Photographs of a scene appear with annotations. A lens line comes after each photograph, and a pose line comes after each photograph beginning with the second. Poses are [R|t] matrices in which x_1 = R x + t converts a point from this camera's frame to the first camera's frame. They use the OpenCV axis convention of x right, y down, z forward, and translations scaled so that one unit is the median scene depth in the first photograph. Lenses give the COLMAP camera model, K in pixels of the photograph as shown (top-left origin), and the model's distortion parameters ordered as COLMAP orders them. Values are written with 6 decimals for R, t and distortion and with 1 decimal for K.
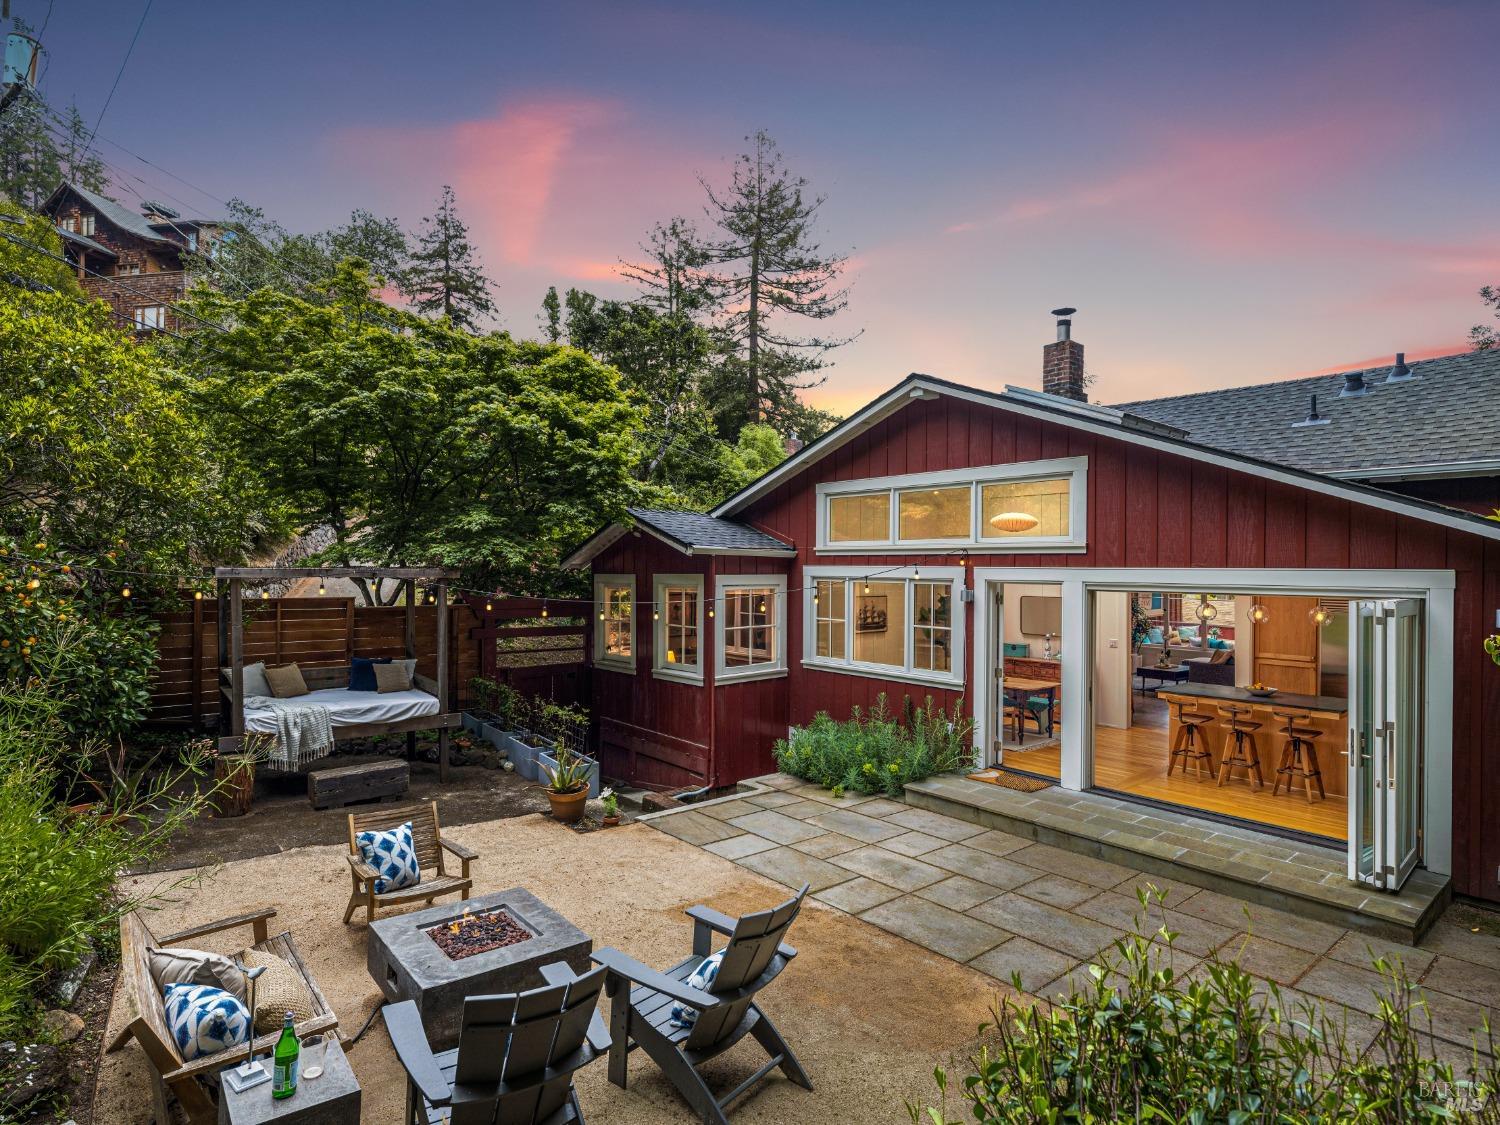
lens RADIAL K [[807.2, 0, 791.9], [0, 807.2, 560.5], [0, 0, 1]] dist [0.002270, -0.000538]
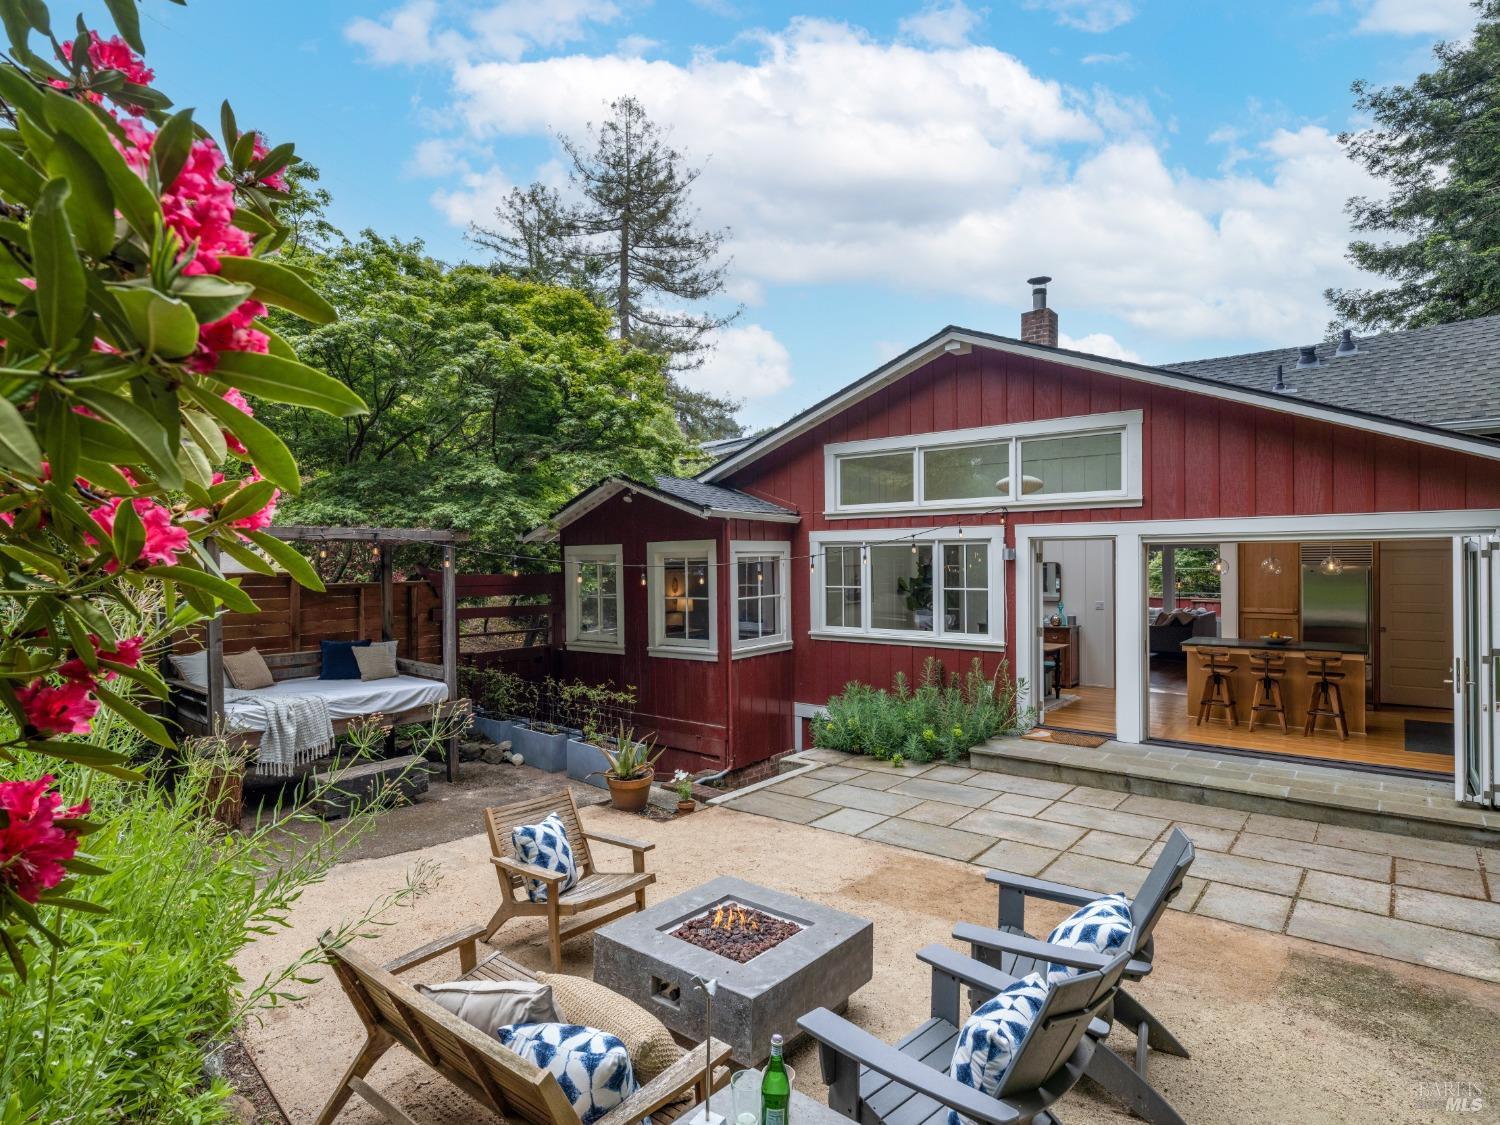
lens RADIAL K [[807.2, 0, 797.3], [0, 807.2, 555.3], [0, 0, 1]] dist [0.002270, -0.000538]
pose [[0.981560, -0.016897, 0.190408, -0.235377], [0.016471, 0.999857, 0.003818, 0.039104], [-0.190445, -0.000612, 0.981698, 0.090012]]
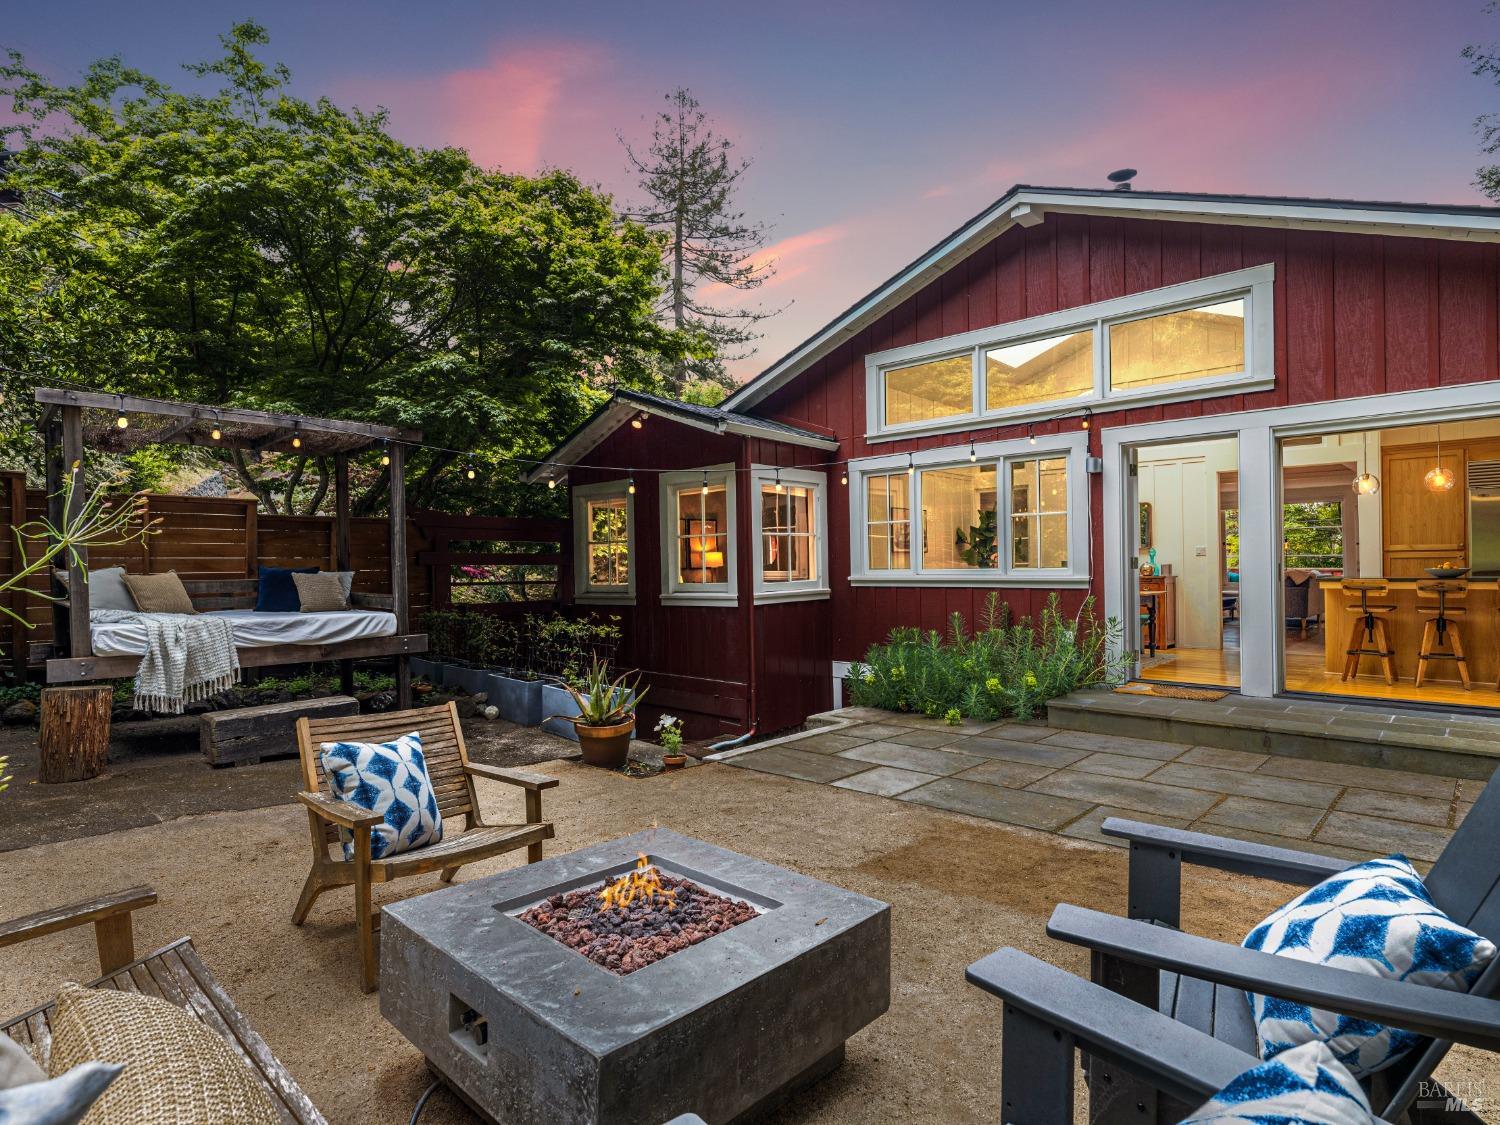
lens RADIAL K [[807.2, 0, 792.3], [0, 807.2, 555.4], [0, 0, 1]] dist [0.002270, -0.000538]
pose [[0.993741, -0.024856, 0.108910, -0.171071], [0.024961, 0.999688, 0.000397, 0.130457], [-0.108886, 0.002324, 0.994052, 0.266772]]
